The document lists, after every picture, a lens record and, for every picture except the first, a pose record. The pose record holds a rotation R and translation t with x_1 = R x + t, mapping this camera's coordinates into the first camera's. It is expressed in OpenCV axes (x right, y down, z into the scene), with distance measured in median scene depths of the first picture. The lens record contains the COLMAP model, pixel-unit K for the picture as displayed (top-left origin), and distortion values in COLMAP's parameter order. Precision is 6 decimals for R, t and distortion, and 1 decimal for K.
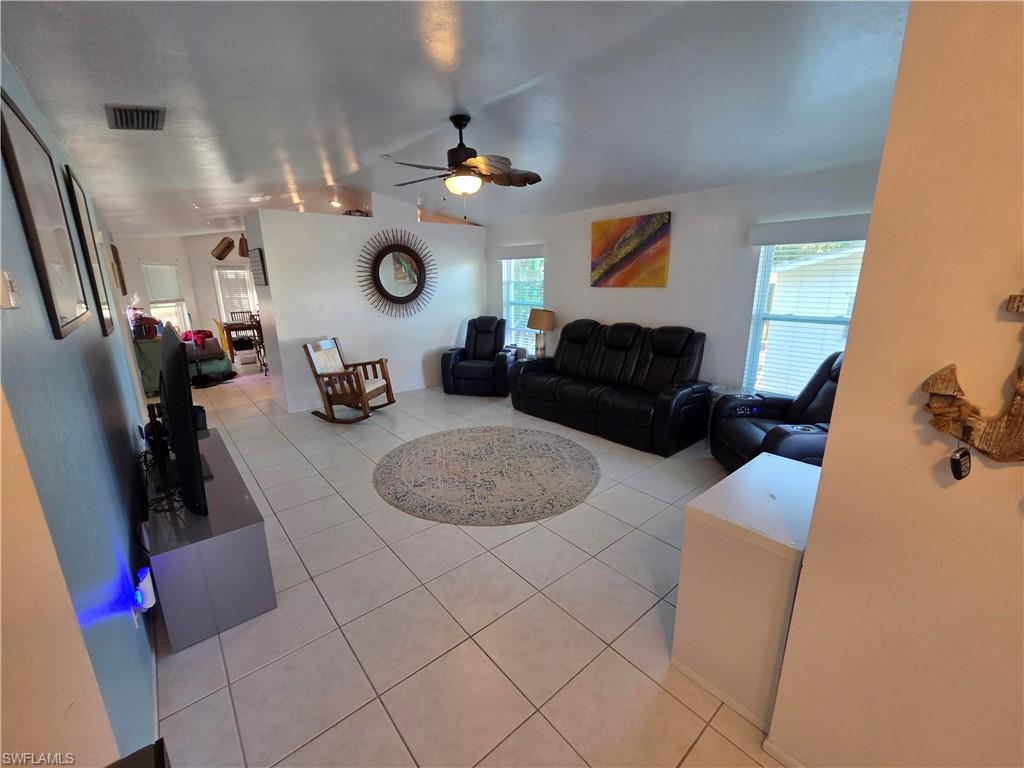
lens RADIAL K [[420.1, 0, 506.0], [0, 420.1, 386.8], [0, 0, 1]] dist [0.002492, 0.000497]
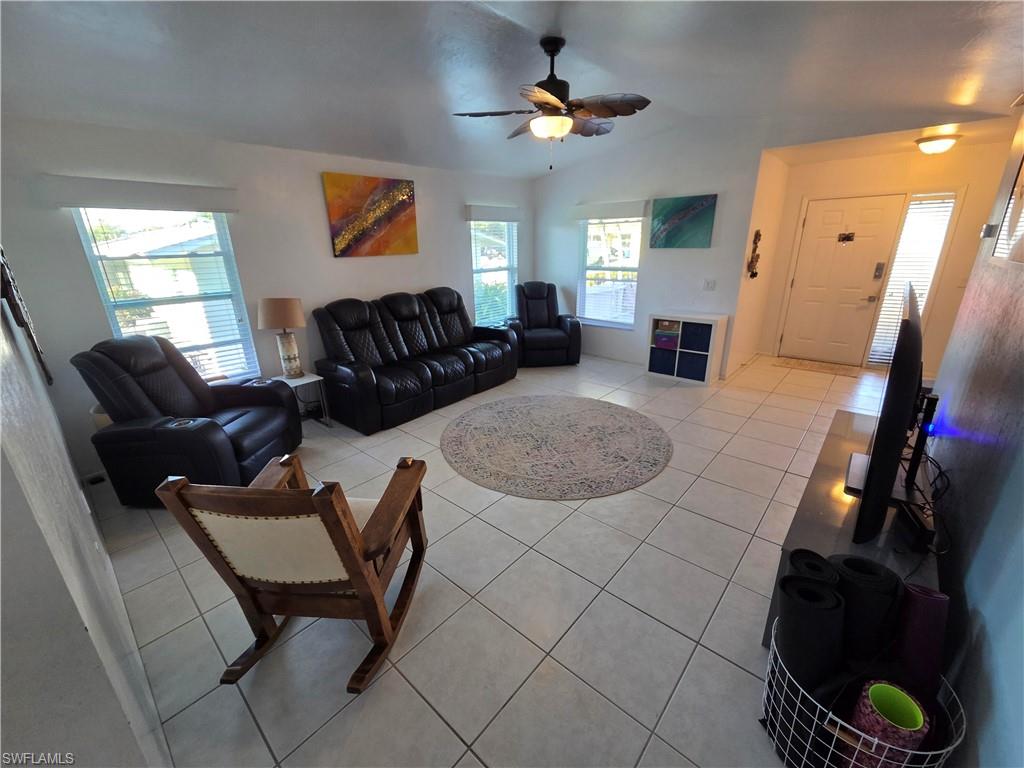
lens RADIAL K [[420.1, 0, 506.0], [0, 420.1, 386.8], [0, 0, 1]] dist [0.002492, 0.000497]
pose [[-0.142358, -0.309764, 0.940096, -0.783248], [0.271750, 0.901042, 0.338047, -0.237148], [-0.951781, 0.303594, -0.044092, 0.957013]]
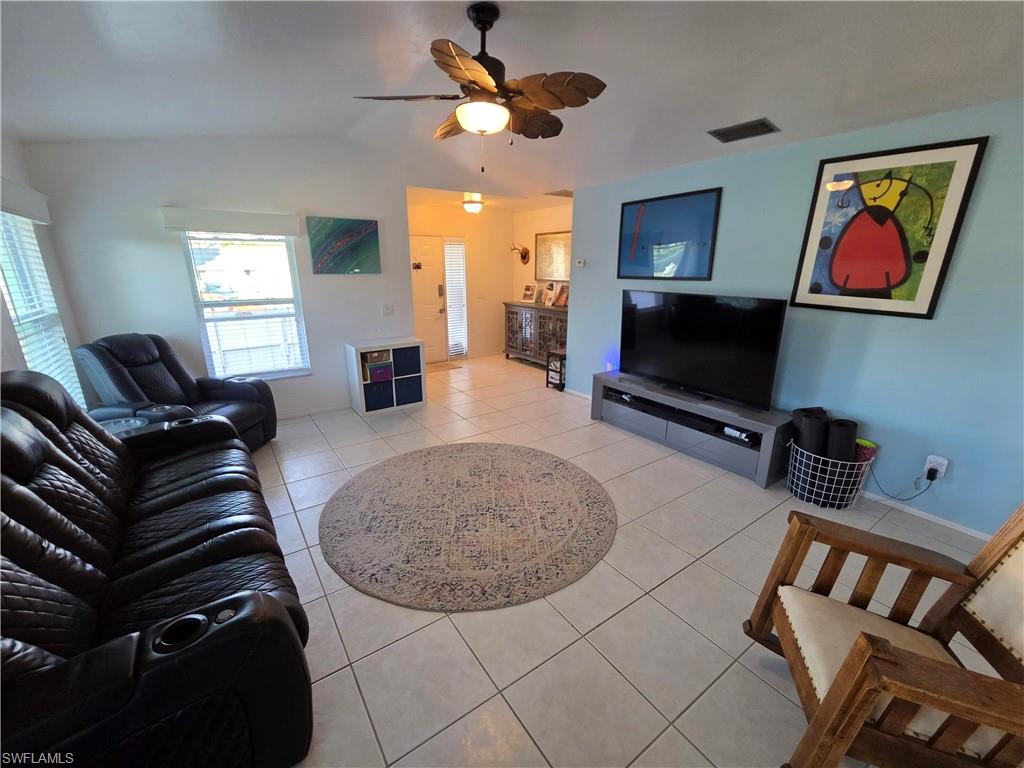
lens RADIAL K [[420.1, 0, 506.0], [0, 420.1, 386.8], [0, 0, 1]] dist [0.002492, 0.000497]
pose [[-0.995585, -0.015286, 0.092607, -0.153647], [0.034316, 0.859063, 0.510719, -0.338089], [-0.087362, 0.511642, -0.854746, 1.333577]]
